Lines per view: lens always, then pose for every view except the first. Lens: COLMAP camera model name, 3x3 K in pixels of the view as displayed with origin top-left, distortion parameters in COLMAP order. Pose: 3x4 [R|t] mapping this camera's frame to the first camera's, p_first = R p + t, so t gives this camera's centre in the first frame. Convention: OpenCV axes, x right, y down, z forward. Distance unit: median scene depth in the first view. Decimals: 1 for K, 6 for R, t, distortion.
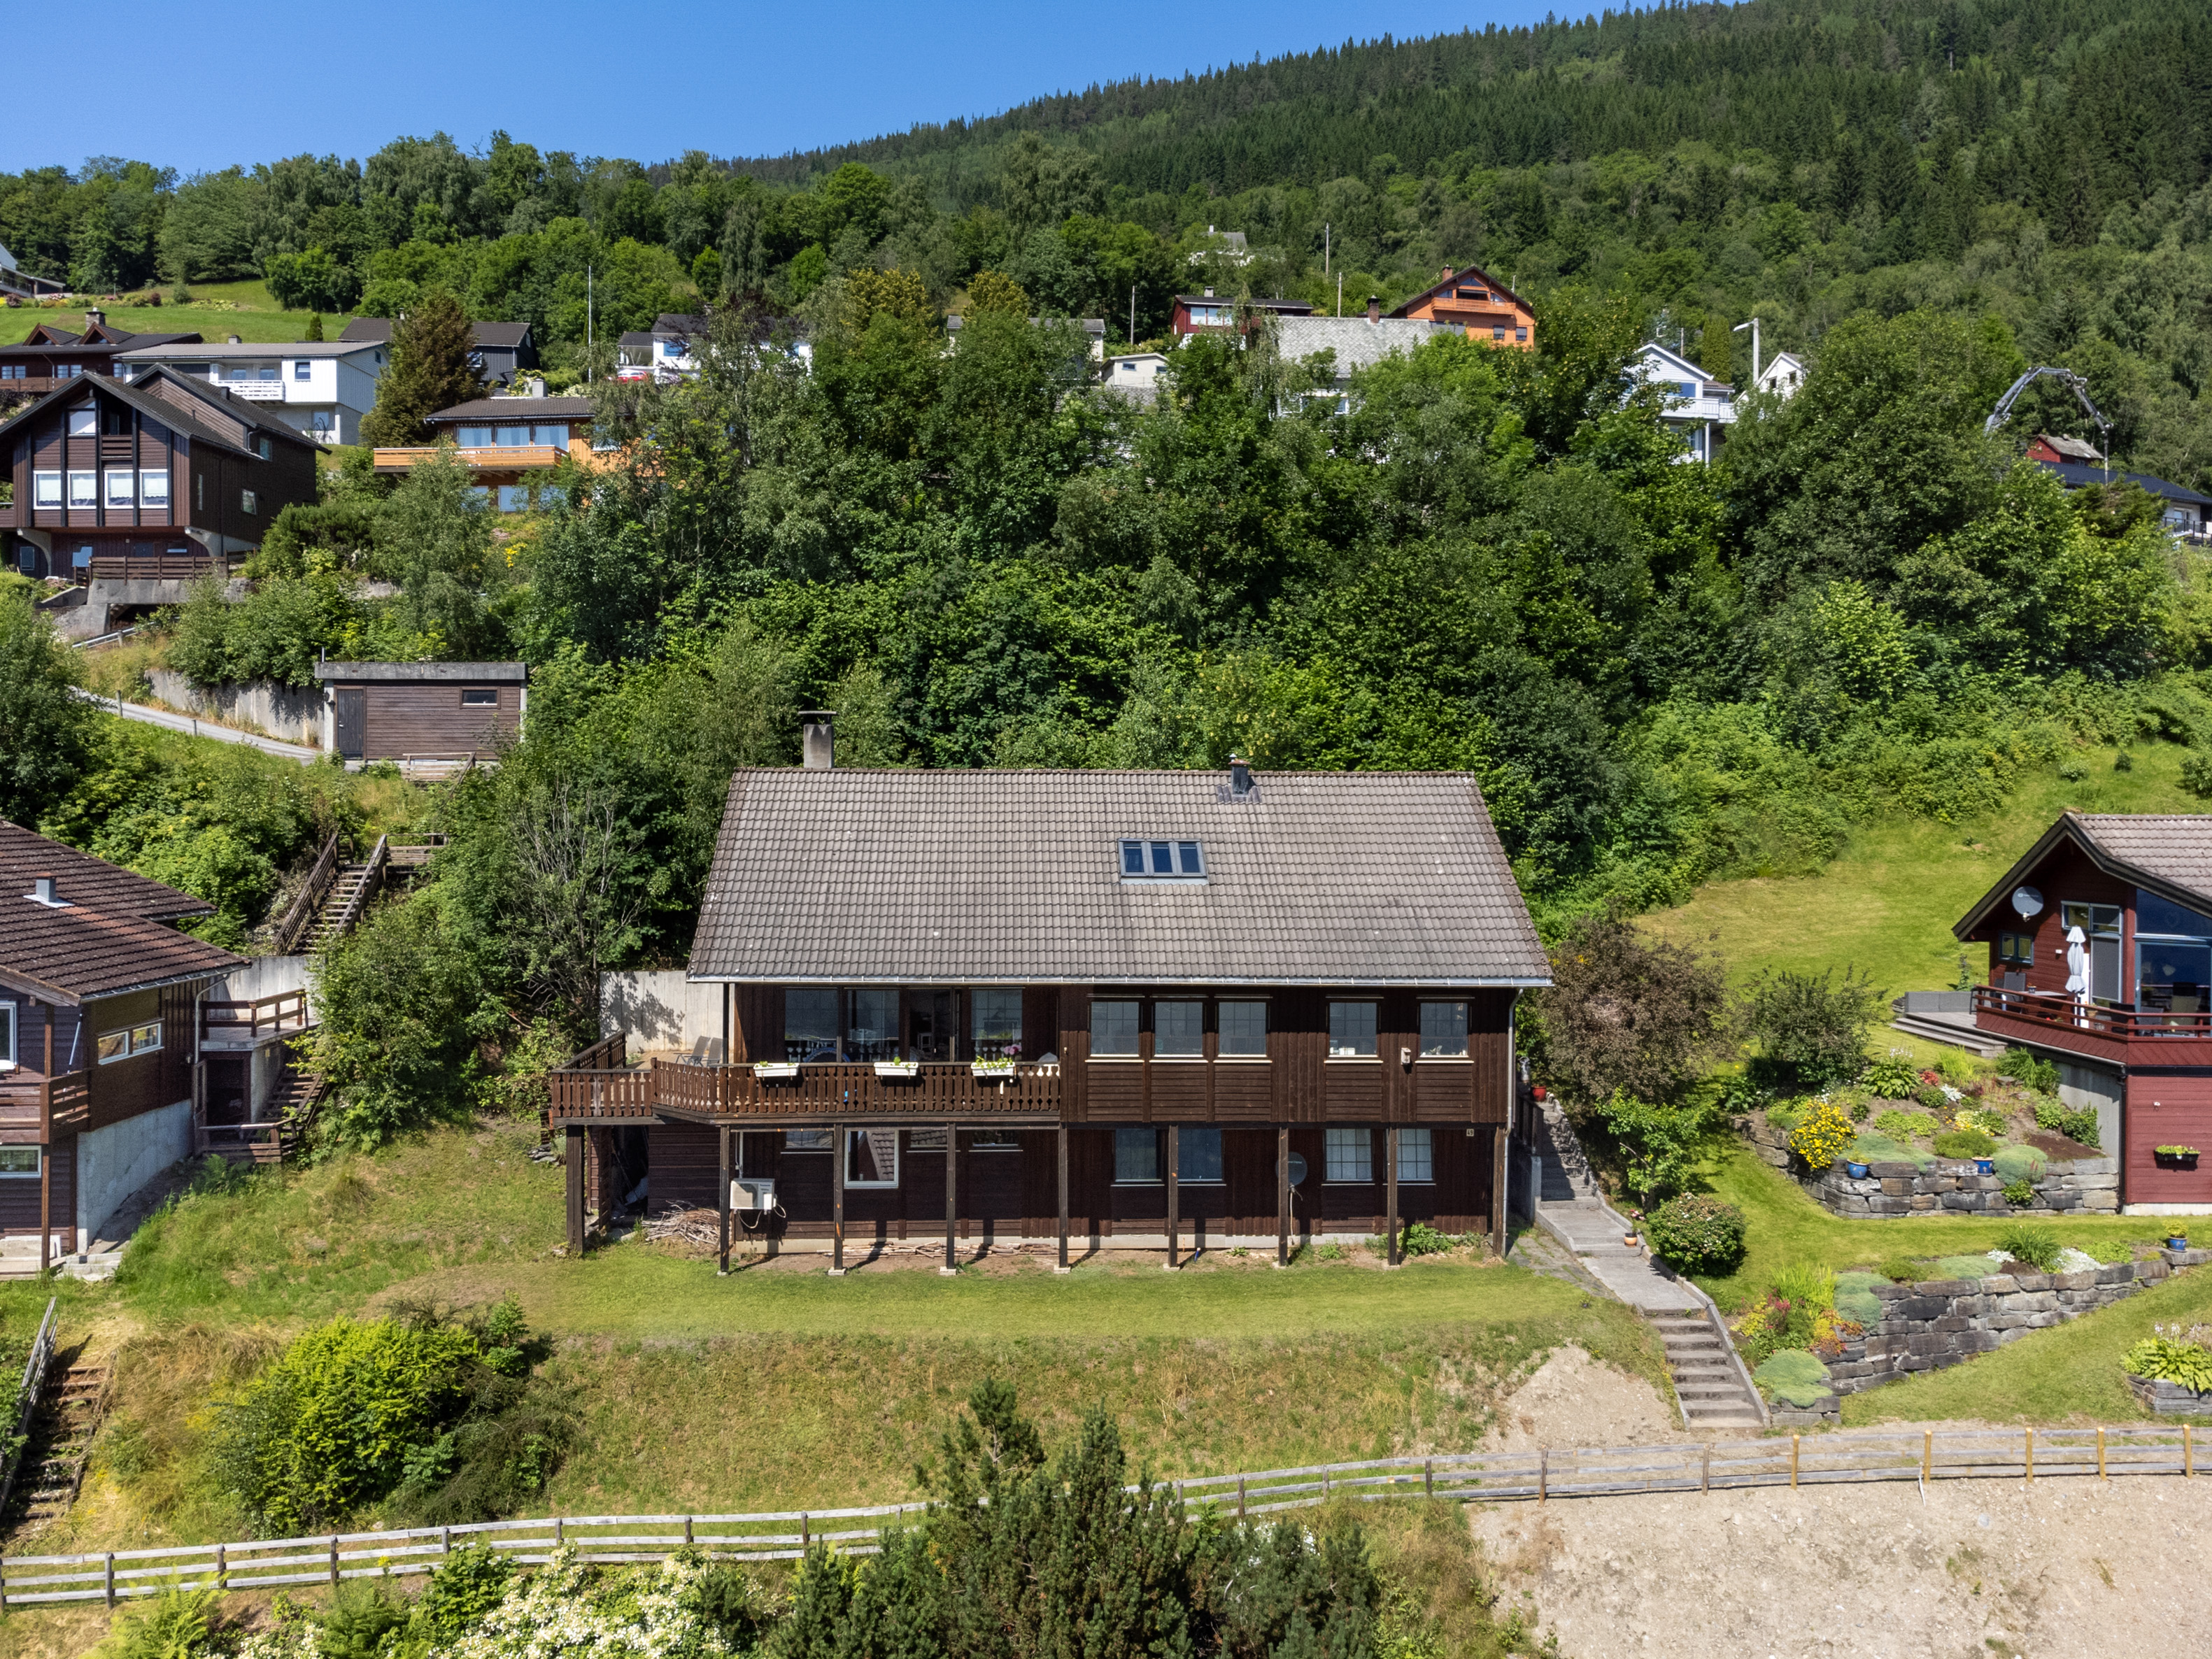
lens RADIAL K [[1635.3, 0, 1059.1], [0, 1635.3, 820.4], [0, 0, 1]] dist [-0.005776, 0.041447]
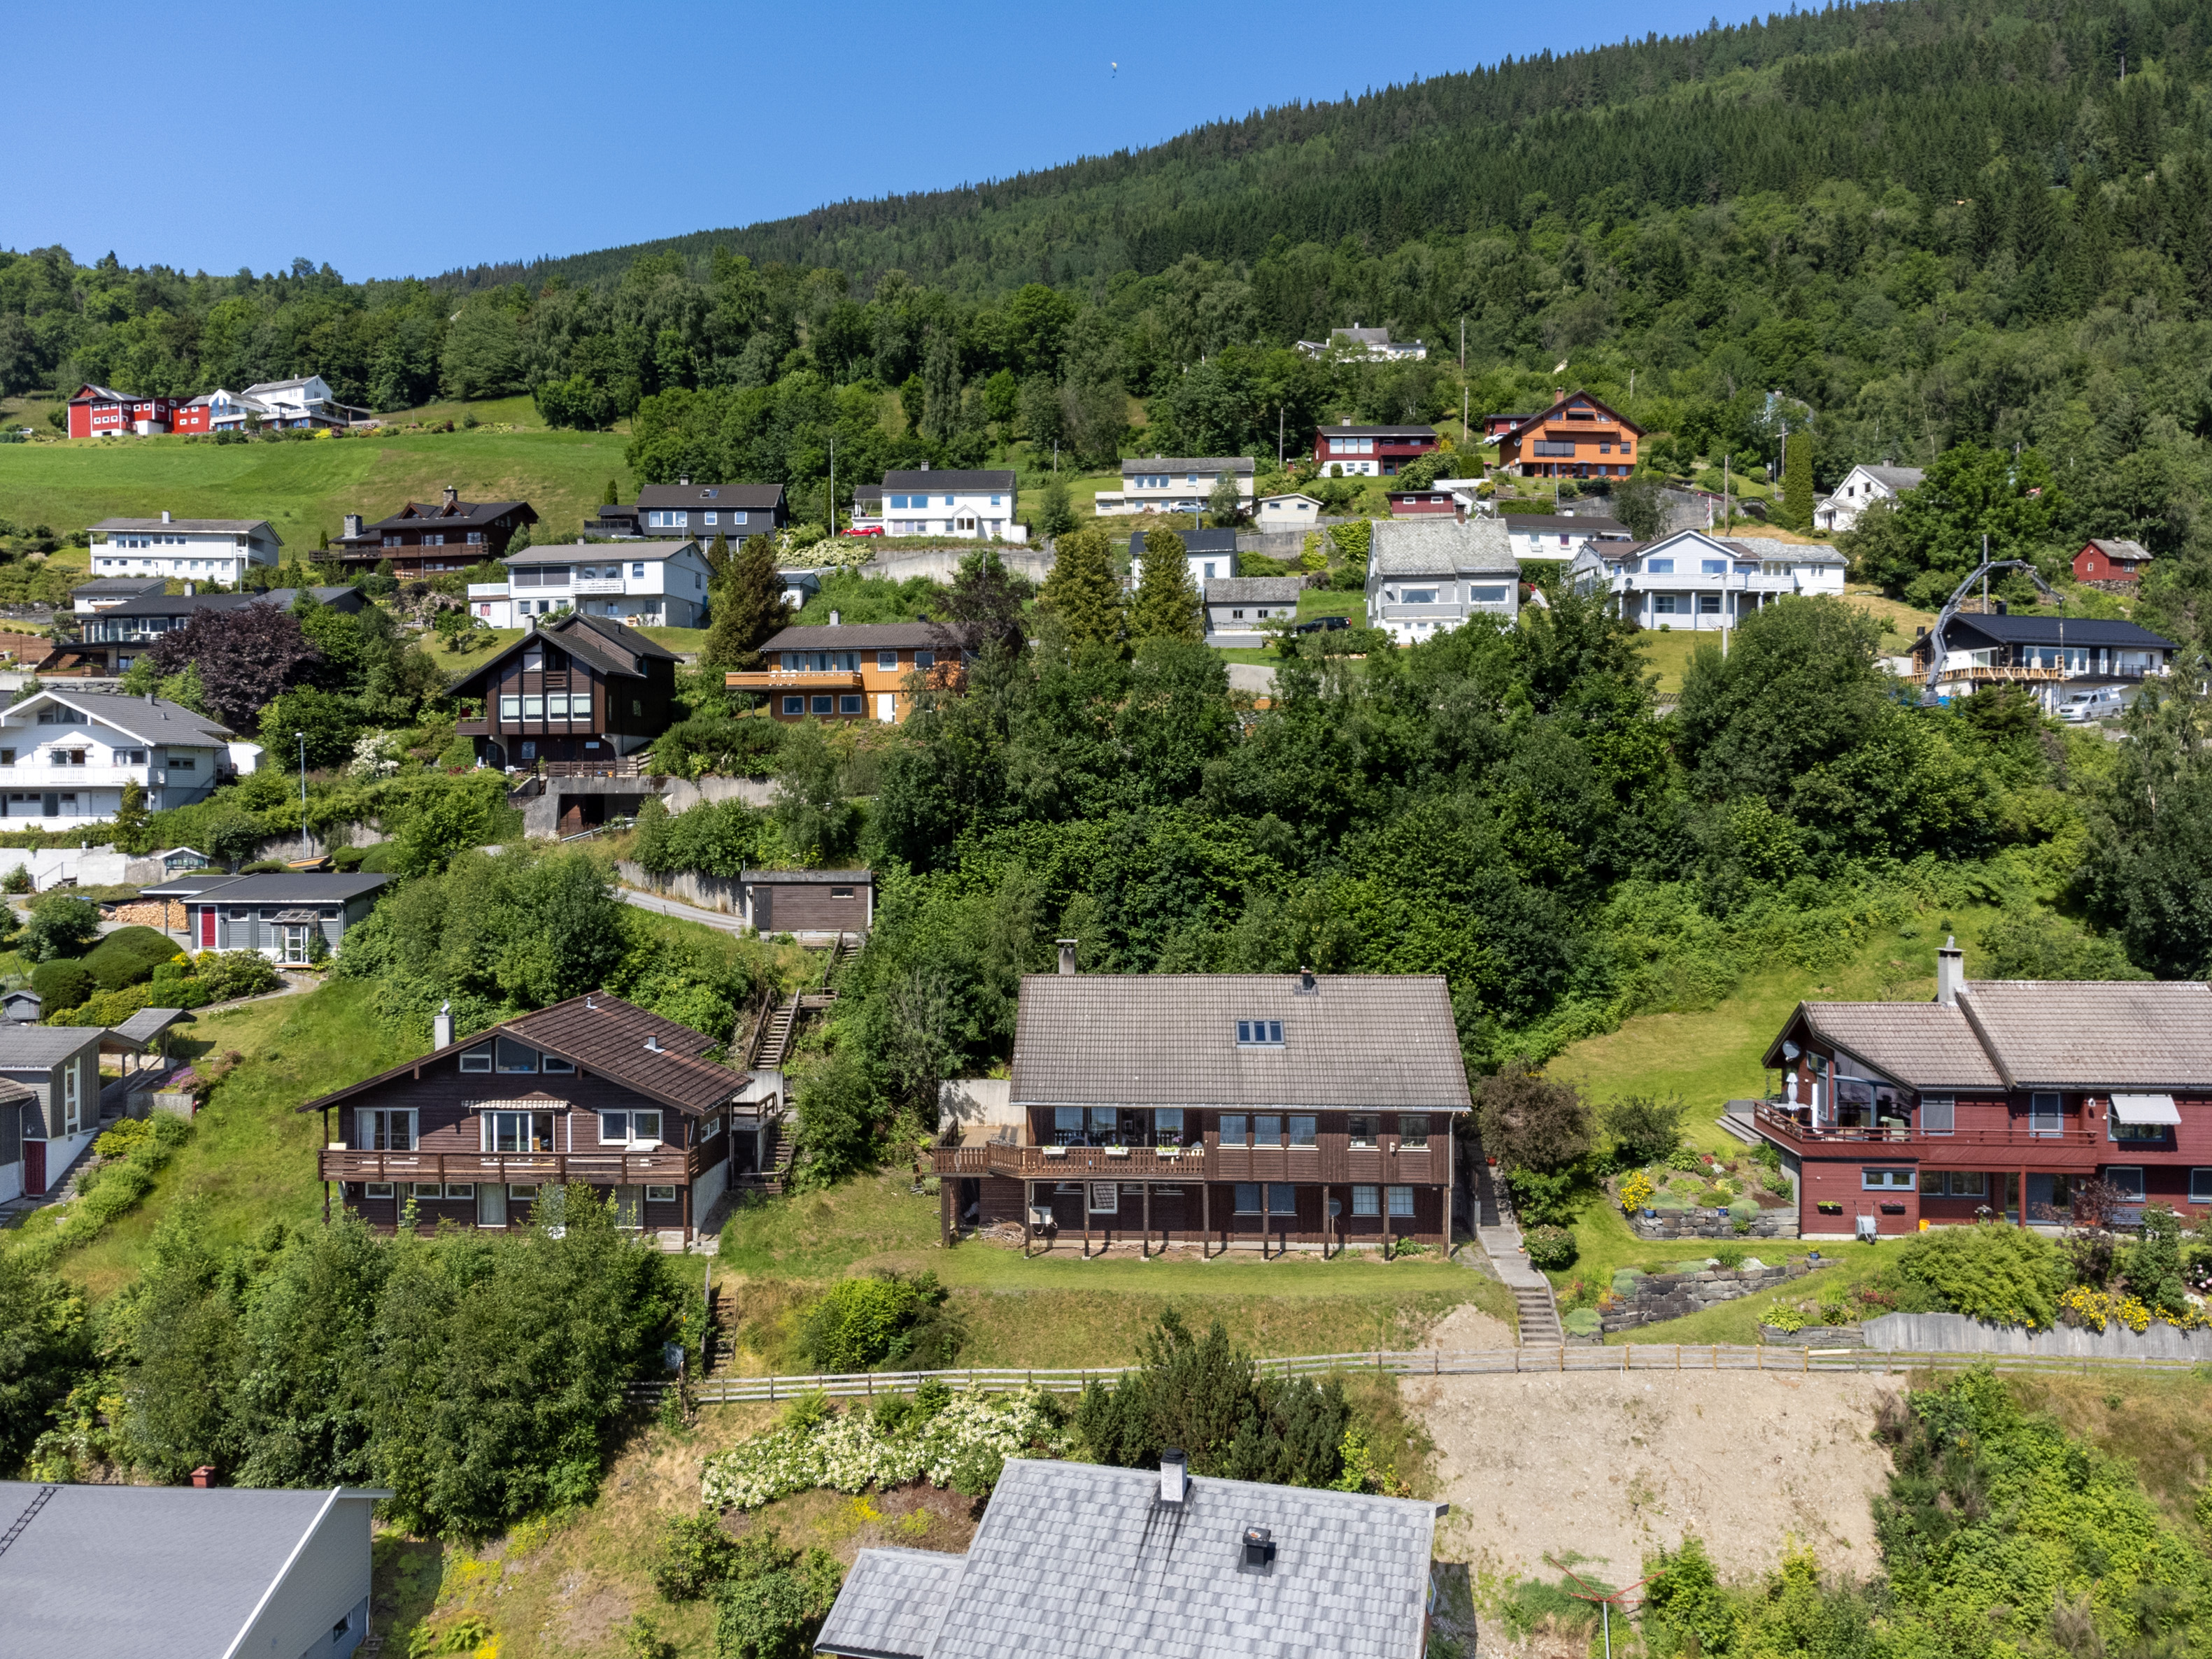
lens RADIAL K [[1598.7, 0, 1056.0], [0, 1598.7, 815.7], [0, 0, 1]] dist [0.020492, -0.006334]
pose [[0.994174, -0.010948, -0.107232, 0.027725], [0.010442, 0.999932, -0.005277, -0.189358], [0.107282, 0.004126, 0.994220, -0.708312]]
